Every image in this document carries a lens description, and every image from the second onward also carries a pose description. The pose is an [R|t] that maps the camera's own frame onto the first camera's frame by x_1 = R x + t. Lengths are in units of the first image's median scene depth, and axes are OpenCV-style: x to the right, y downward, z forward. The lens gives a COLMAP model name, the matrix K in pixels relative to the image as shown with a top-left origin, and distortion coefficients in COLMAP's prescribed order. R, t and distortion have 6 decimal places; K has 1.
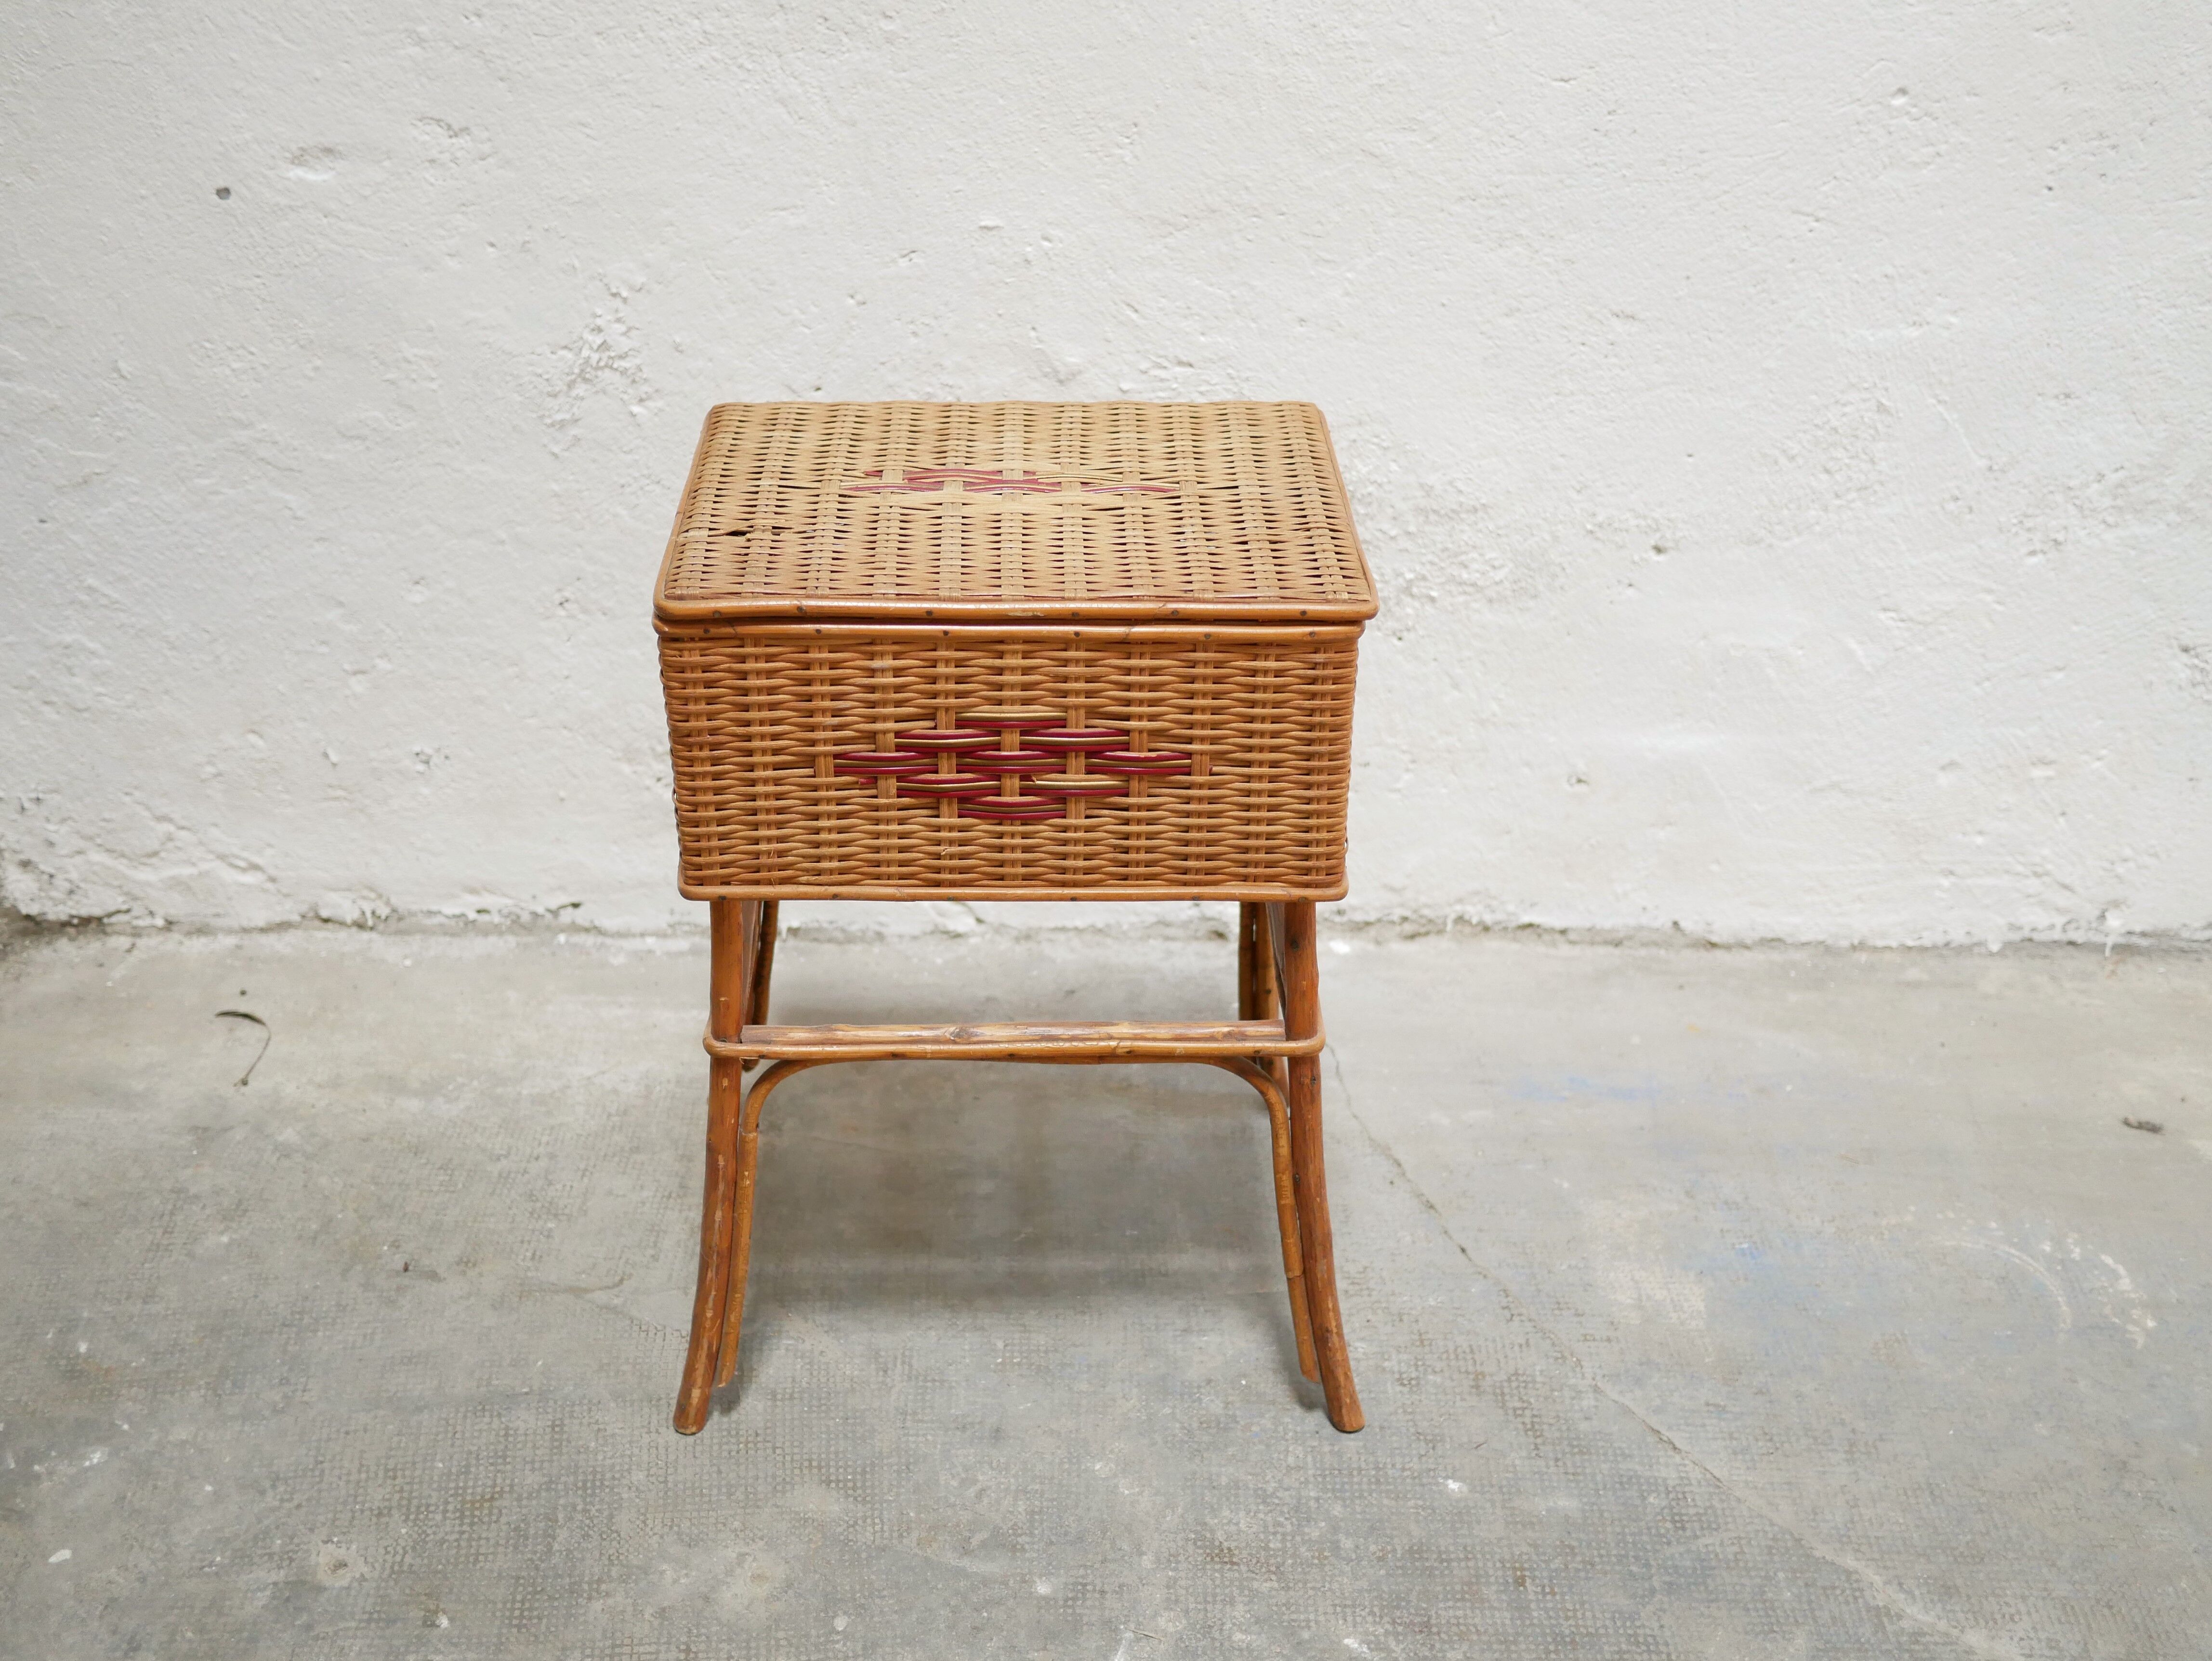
lens RADIAL K [[2506.2, 0, 1111.3], [0, 2506.2, 835.2], [0, 0, 1]] dist [-0.019686, 0.036980]
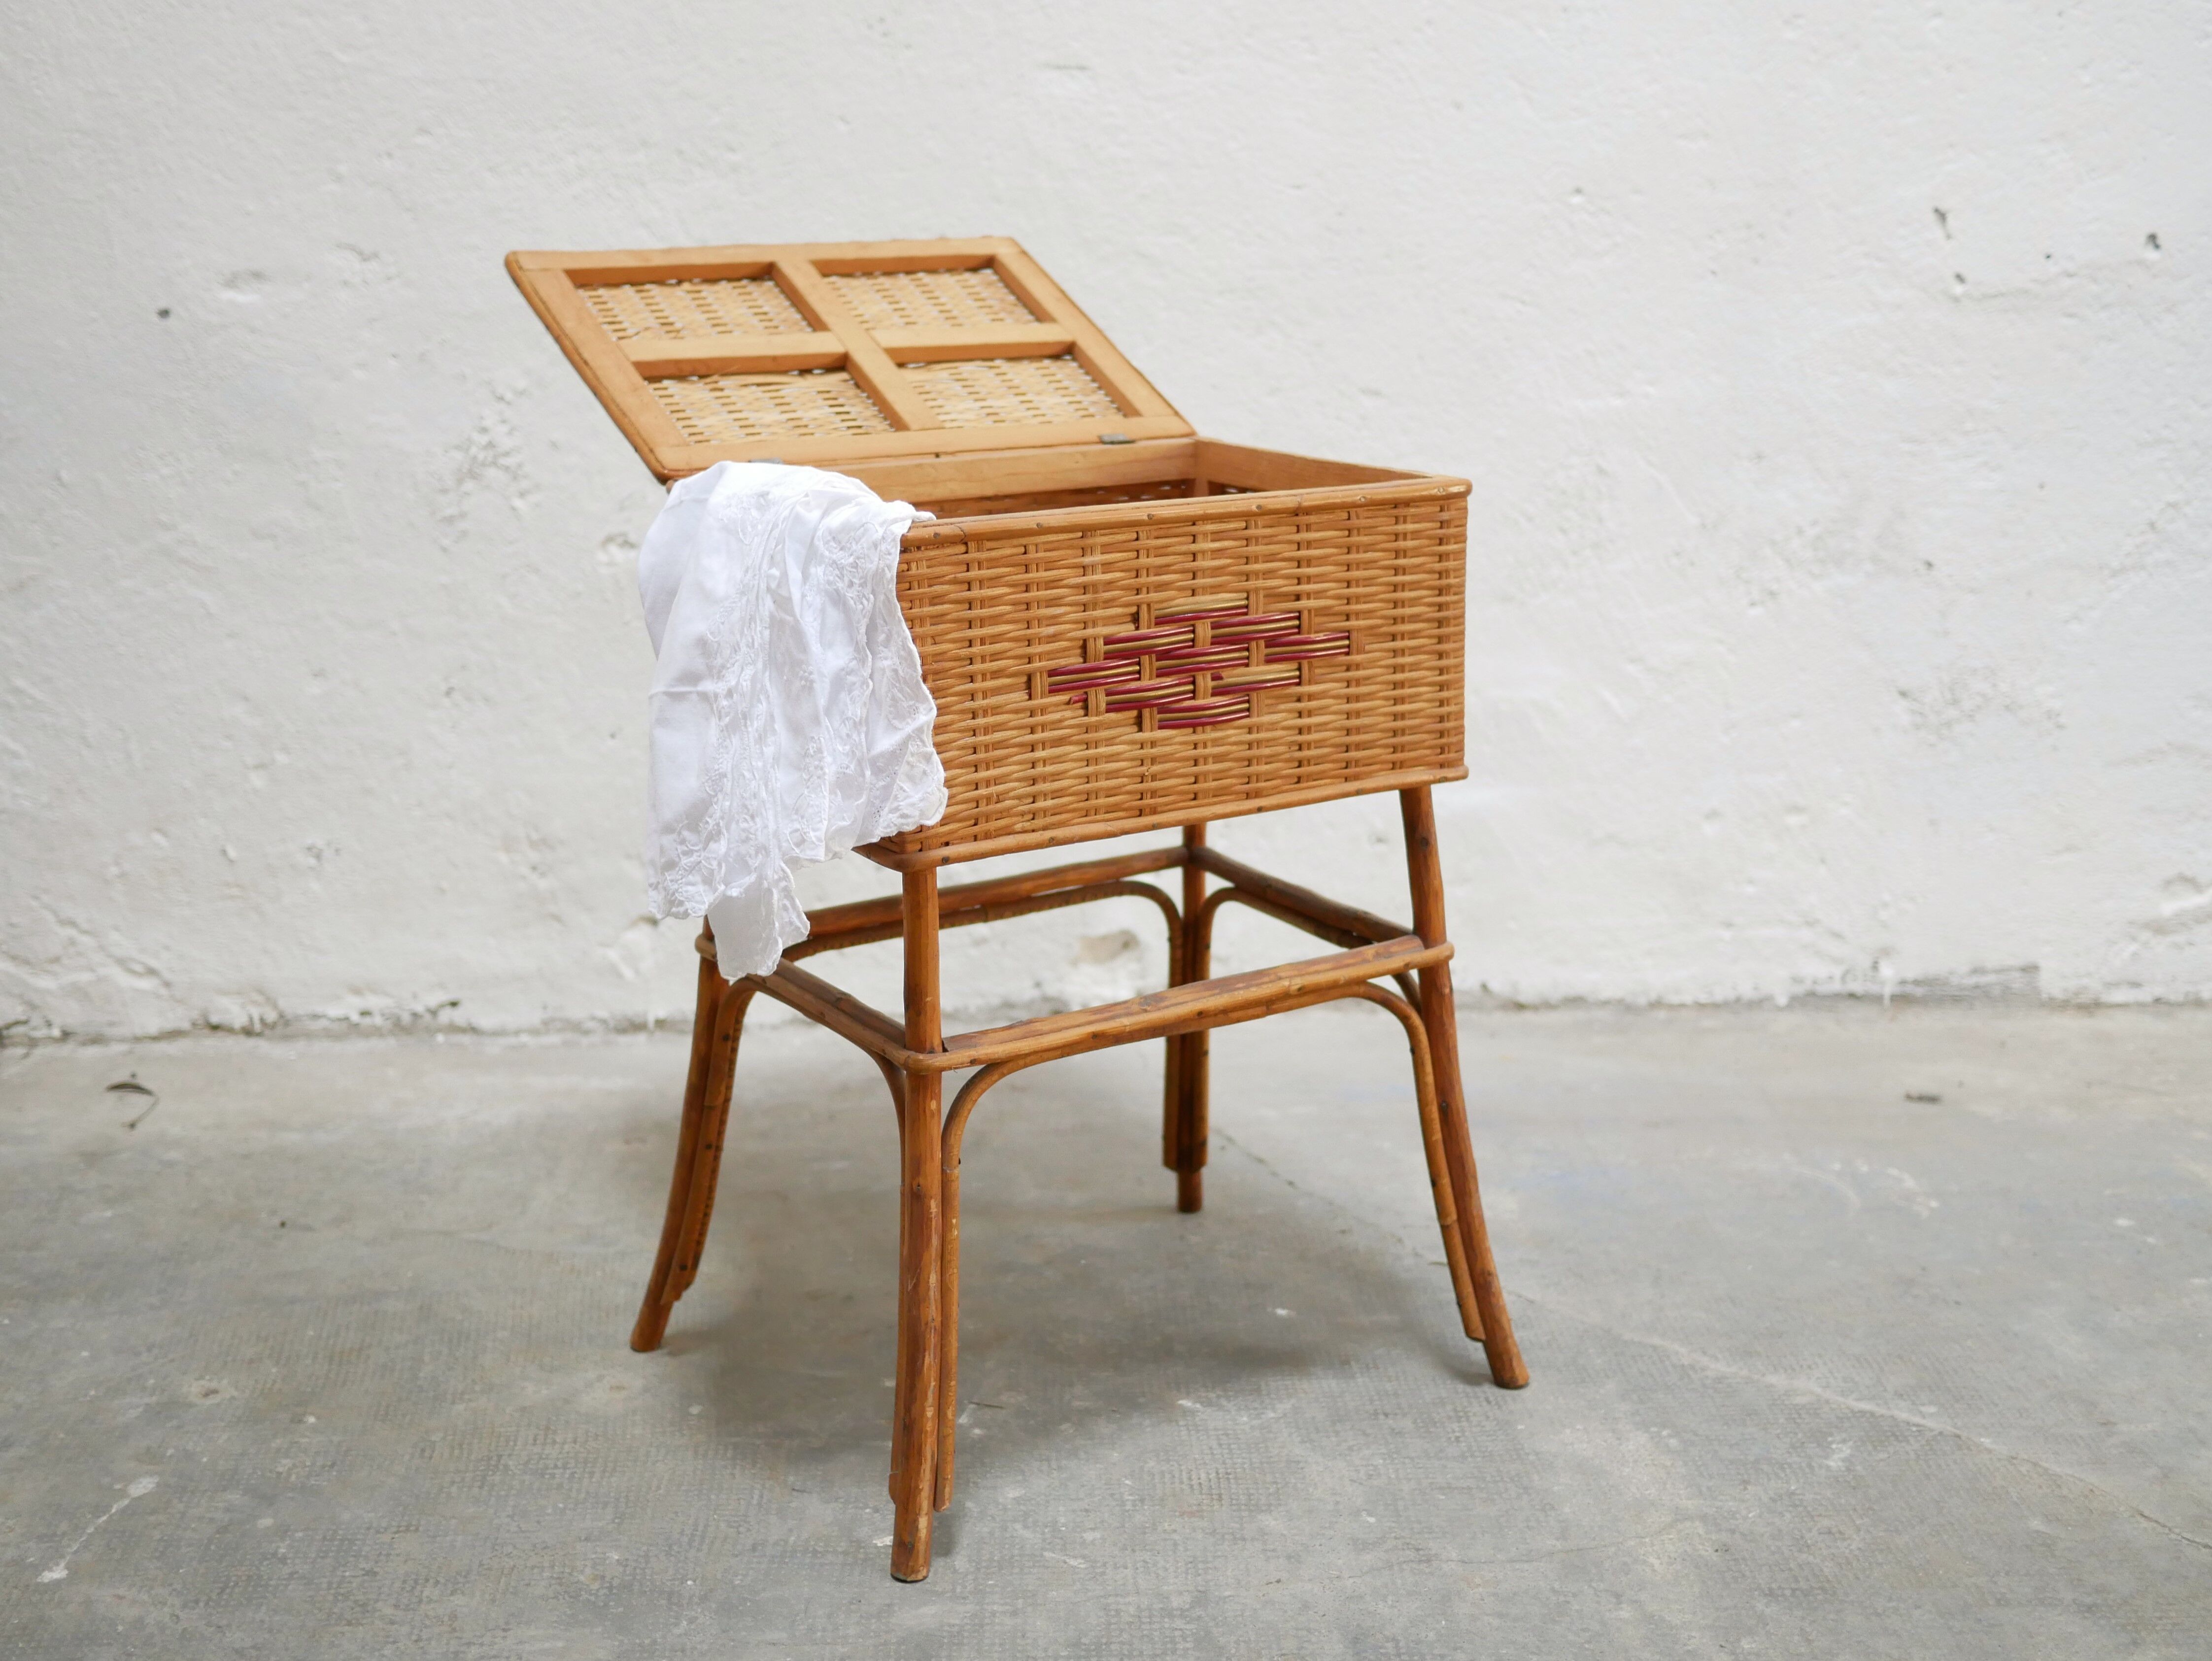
lens RADIAL K [[2567.8, 0, 1106.0], [0, 2567.8, 830.5], [0, 0, 1]] dist [-0.017452, 0.031210]
pose [[0.998235, -0.042223, 0.041772, 0.022865], [0.052748, 0.953498, -0.296749, 0.333031], [-0.027300, 0.298428, 0.954042, -0.077908]]
